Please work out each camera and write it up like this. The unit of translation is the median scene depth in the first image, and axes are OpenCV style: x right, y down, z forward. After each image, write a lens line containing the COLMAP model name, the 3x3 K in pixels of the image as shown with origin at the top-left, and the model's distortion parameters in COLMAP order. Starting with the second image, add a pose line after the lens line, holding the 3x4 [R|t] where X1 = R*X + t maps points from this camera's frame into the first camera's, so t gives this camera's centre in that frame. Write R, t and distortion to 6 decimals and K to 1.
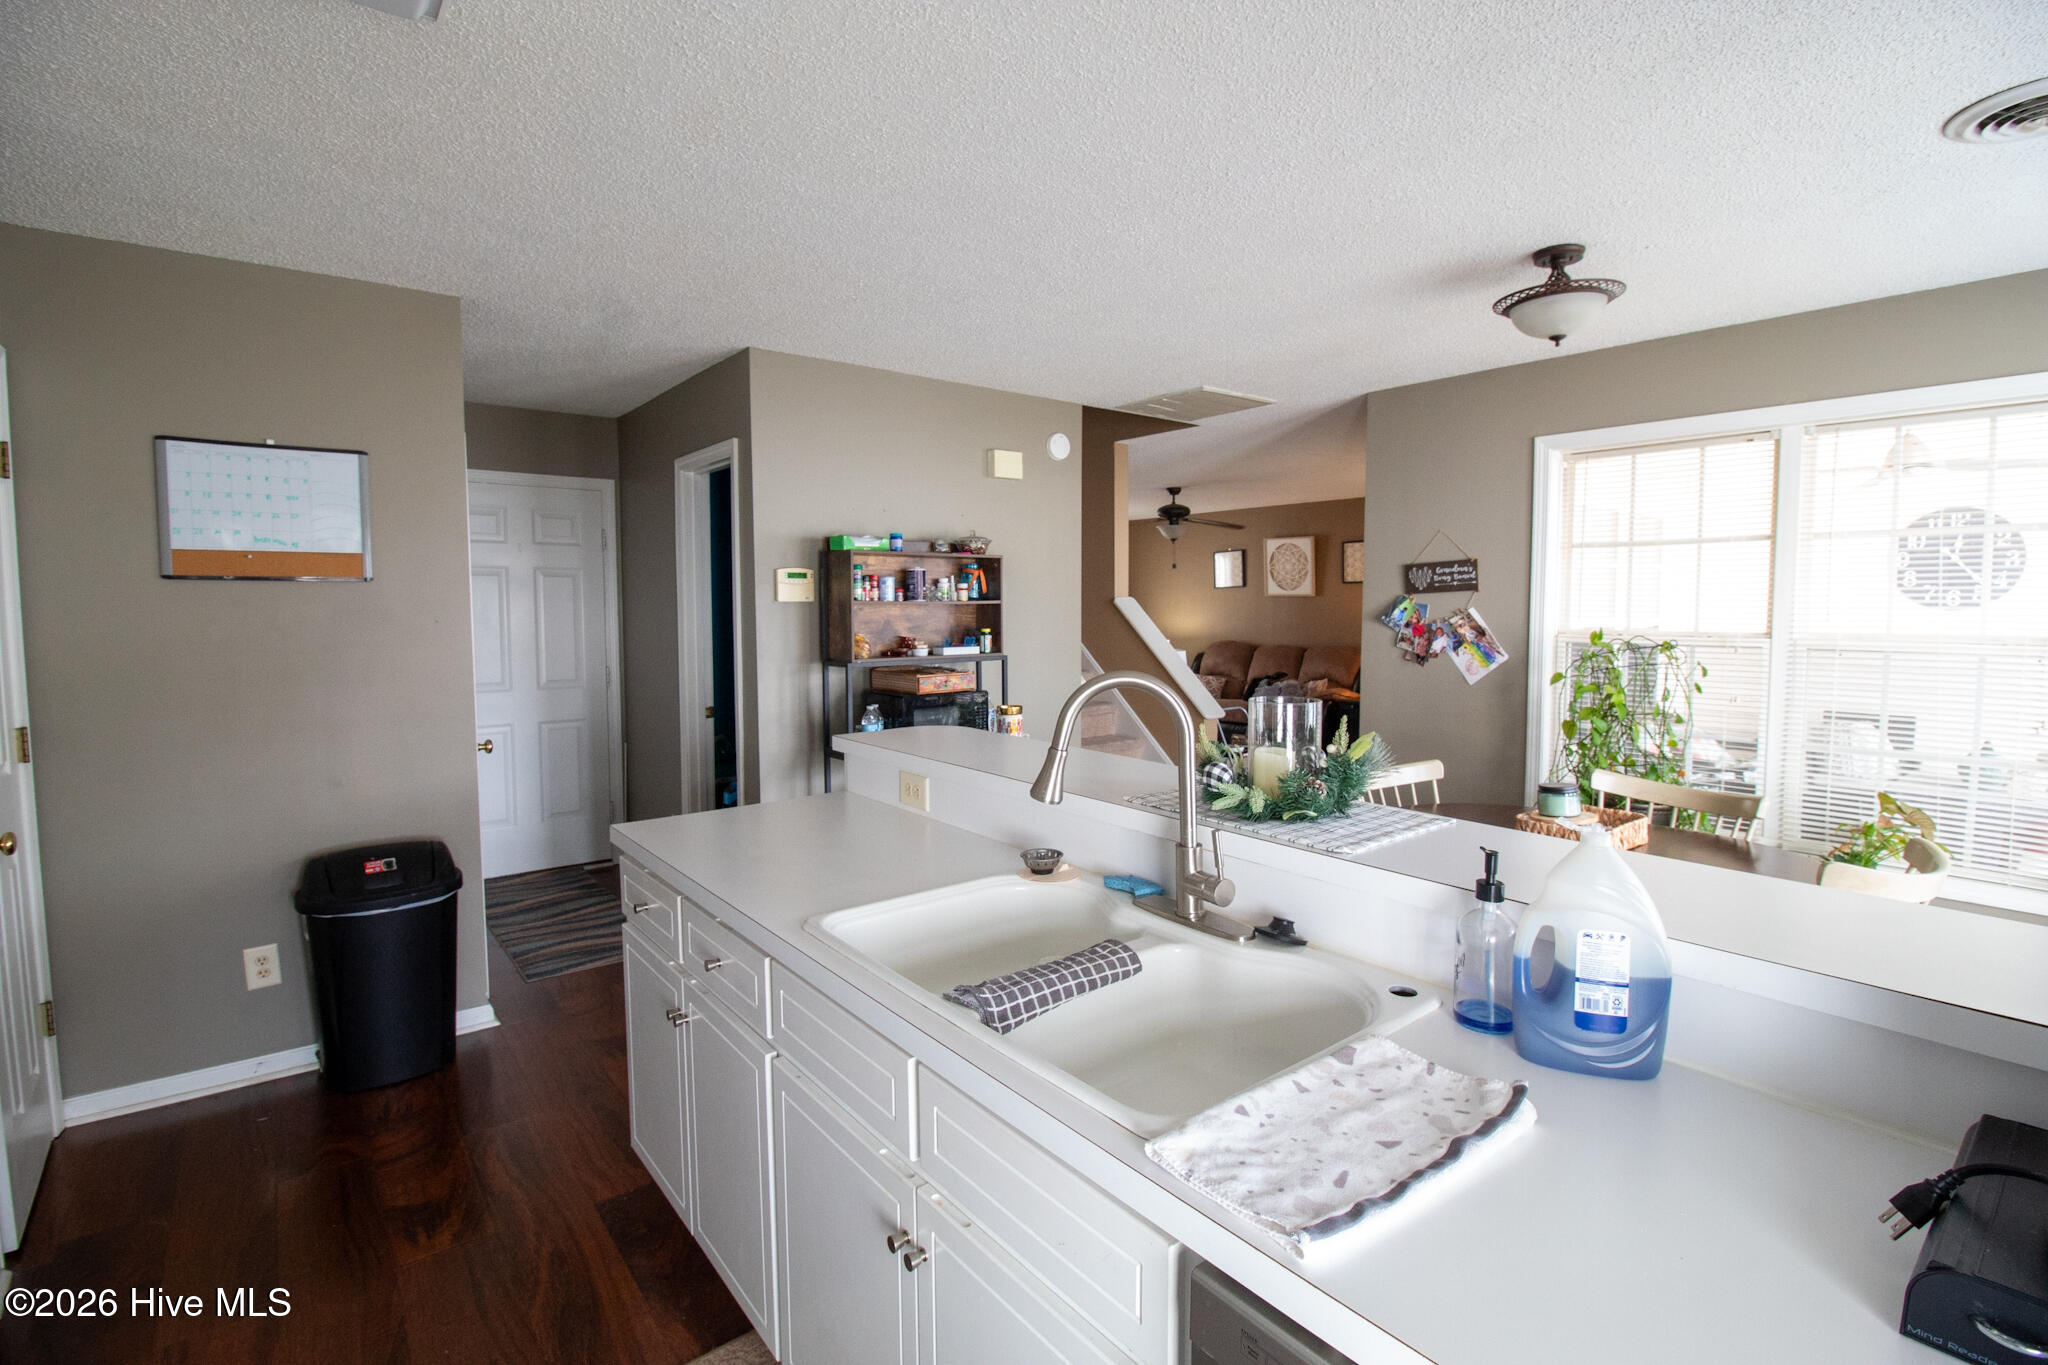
lens RADIAL K [[948.5, 0, 1020.8], [0, 948.5, 668.4], [0, 0, 1]] dist [0.002707, -0.014038]
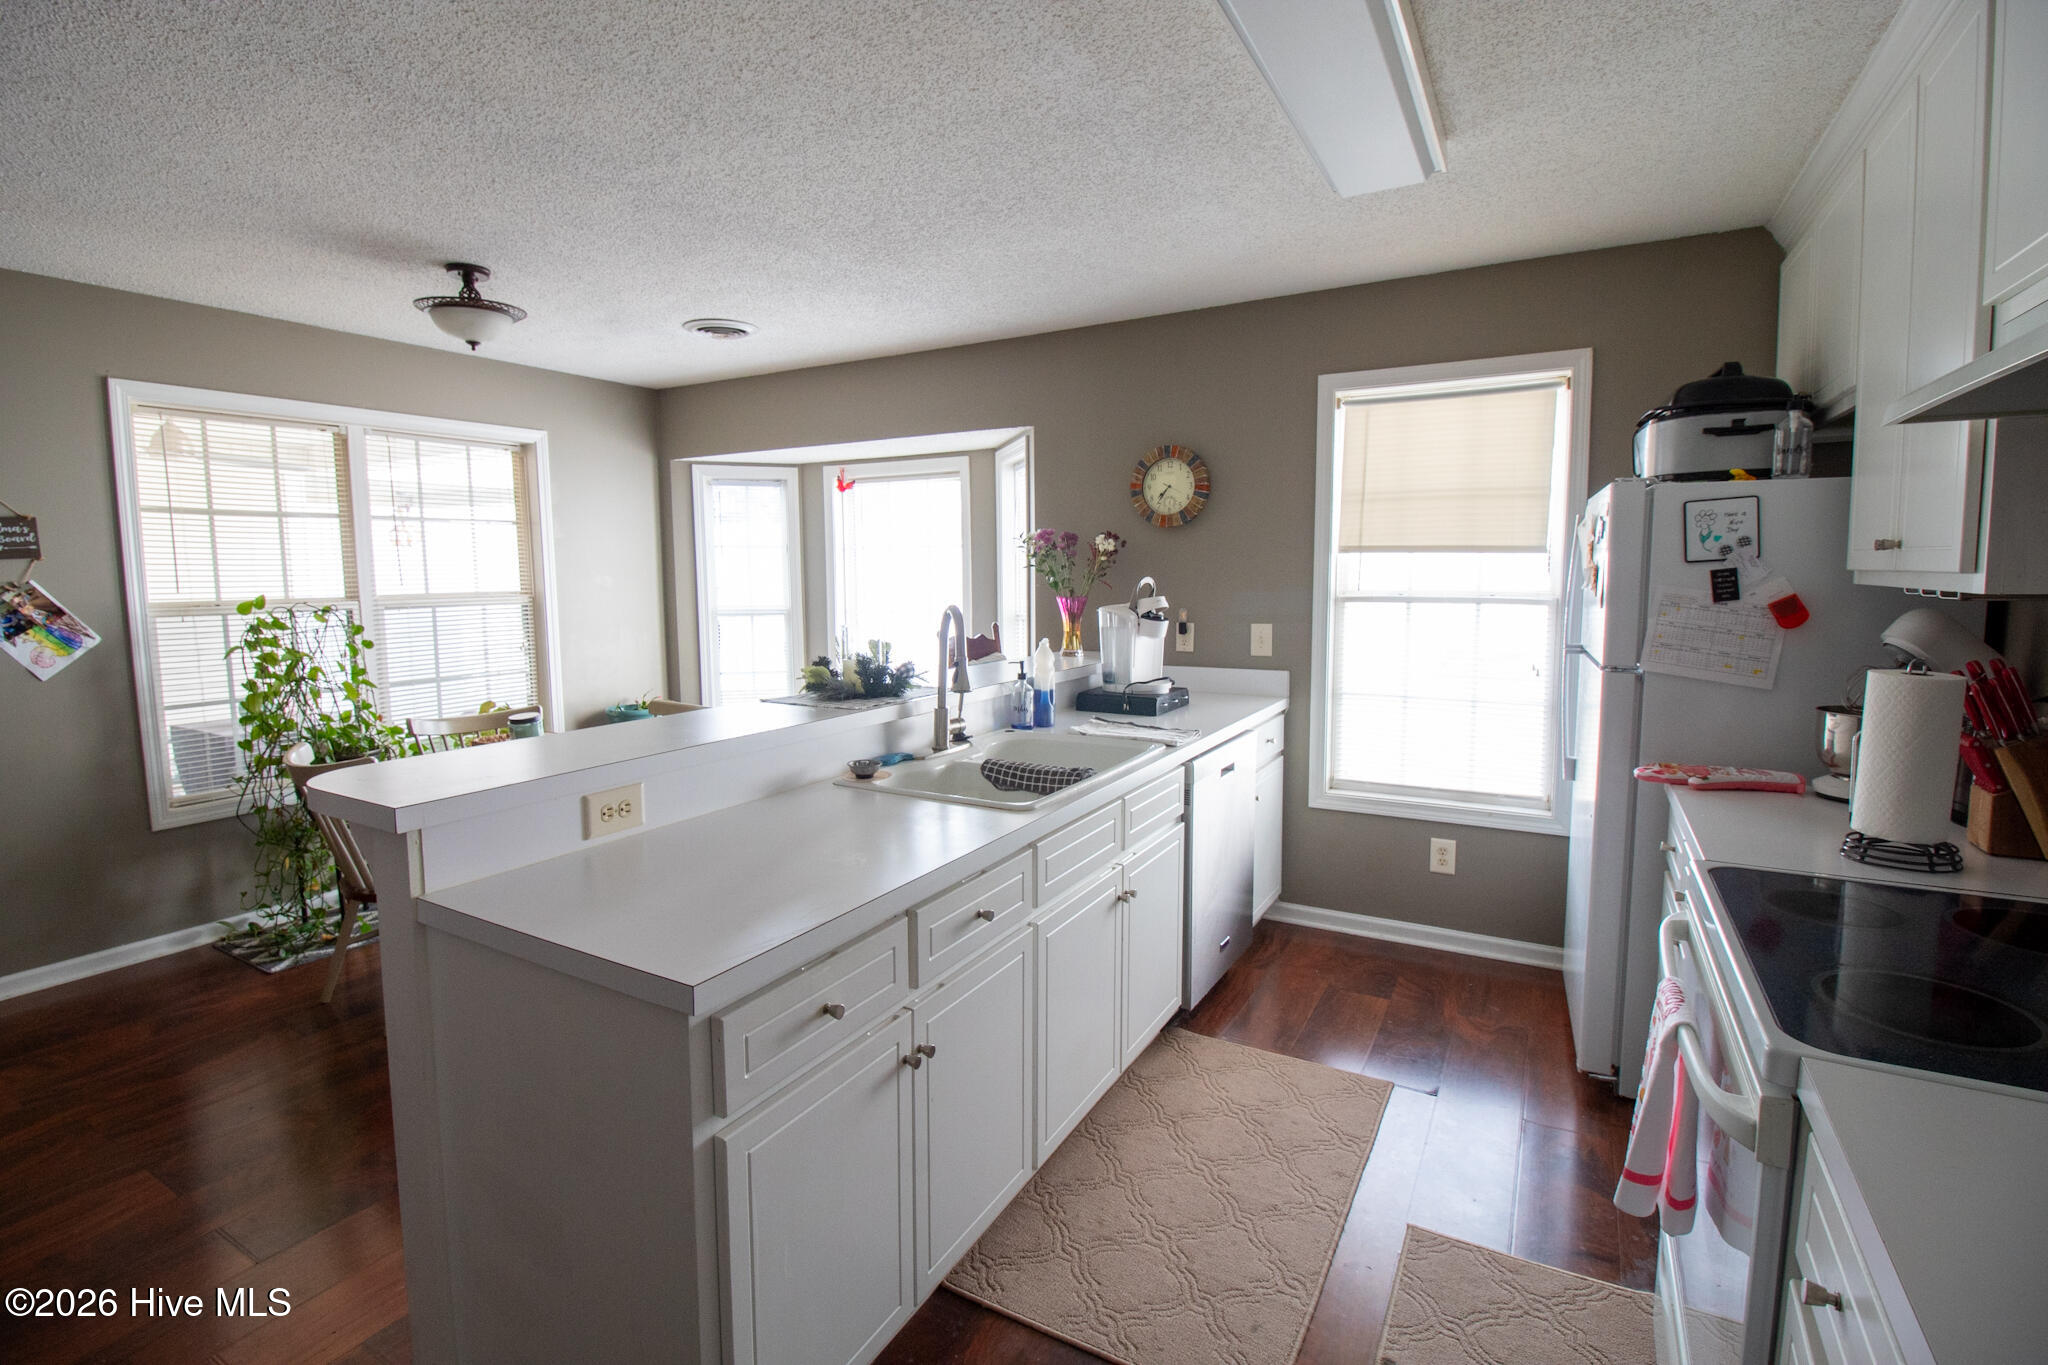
lens RADIAL K [[944.2, 0, 1020.0], [0, 944.2, 664.8], [0, 0, 1]] dist [0.000565, -0.013909]
pose [[-0.369082, -0.088640, 0.925160, -0.495896], [0.073661, 0.989520, 0.124193, -0.029898], [-0.926473, 0.113985, -0.358684, 0.517618]]
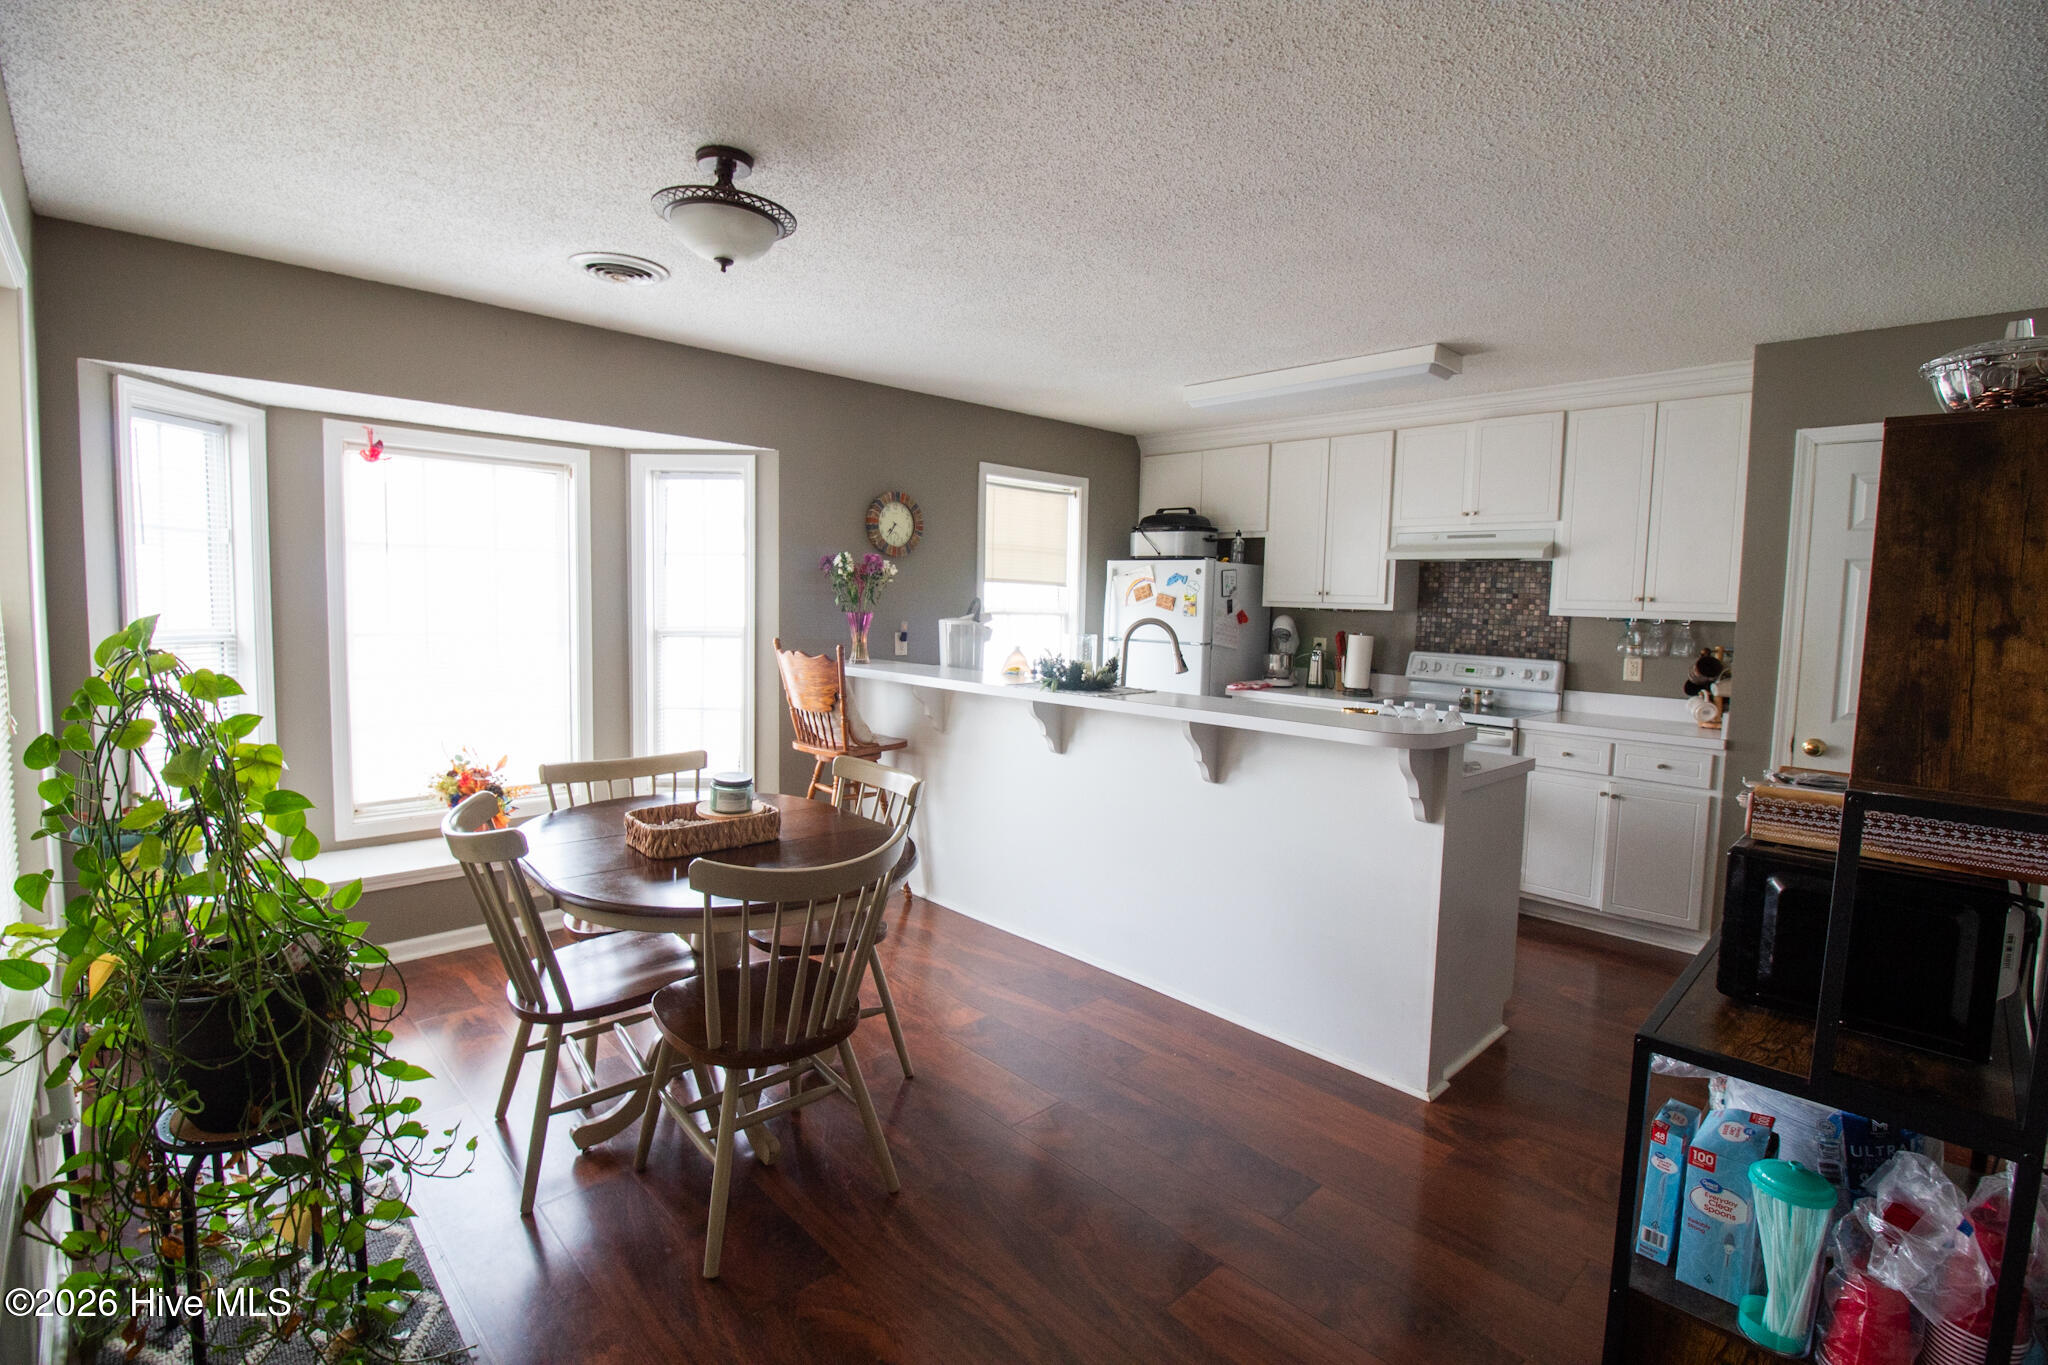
lens RADIAL K [[944.2, 0, 1020.0], [0, 944.2, 664.8], [0, 0, 1]] dist [0.000565, -0.013909]
pose [[-0.995933, -0.016273, -0.088614, 0.233838], [-0.029084, 0.988965, 0.145269, -0.076973], [0.085272, 0.147255, -0.985416, 1.182280]]
